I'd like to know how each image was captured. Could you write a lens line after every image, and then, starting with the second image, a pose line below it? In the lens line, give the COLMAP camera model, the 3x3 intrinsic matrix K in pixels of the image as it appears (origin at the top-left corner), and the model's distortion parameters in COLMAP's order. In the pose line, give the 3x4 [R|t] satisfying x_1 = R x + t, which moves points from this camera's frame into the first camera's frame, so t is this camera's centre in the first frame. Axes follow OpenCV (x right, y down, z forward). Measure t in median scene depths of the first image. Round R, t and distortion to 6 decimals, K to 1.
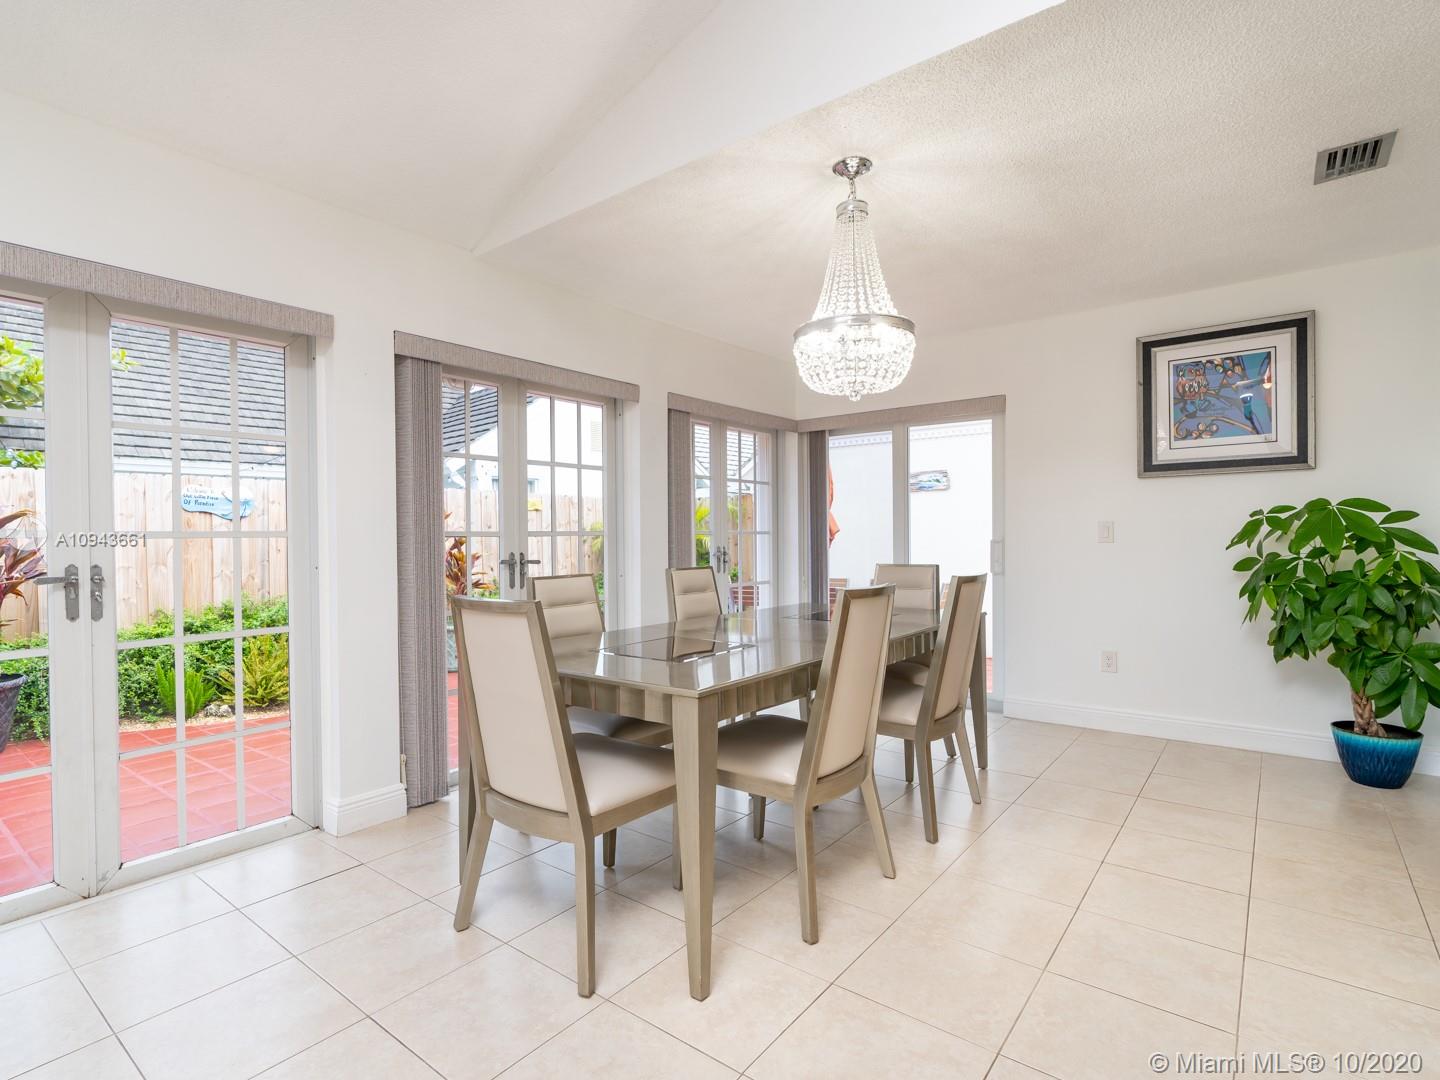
lens RADIAL K [[741.5, 0, 708.4], [0, 741.5, 537.8], [0, 0, 1]] dist [0.003485, 0.000224]
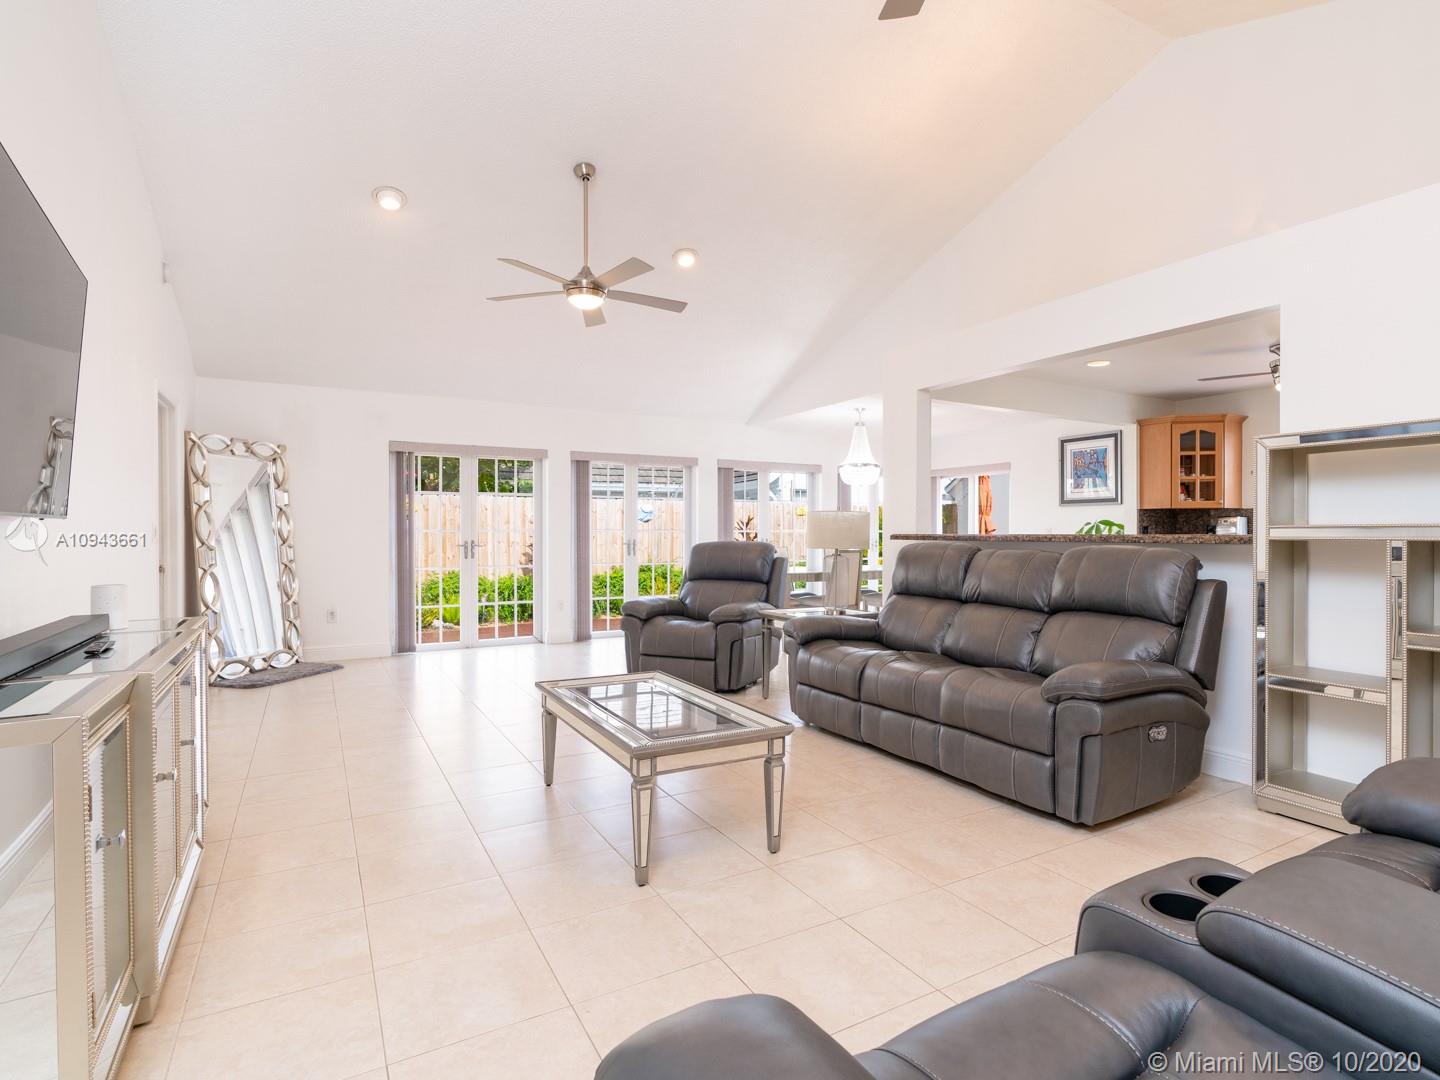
lens RADIAL K [[741.5, 0, 724.0], [0, 741.5, 538.0], [0, 0, 1]] dist [0.003485, 0.000224]
pose [[0.922684, 0.013943, -0.385304, 0.540212], [-0.014195, 0.999897, 0.002191, 0.013580], [0.385295, 0.003448, 0.922787, -1.273942]]
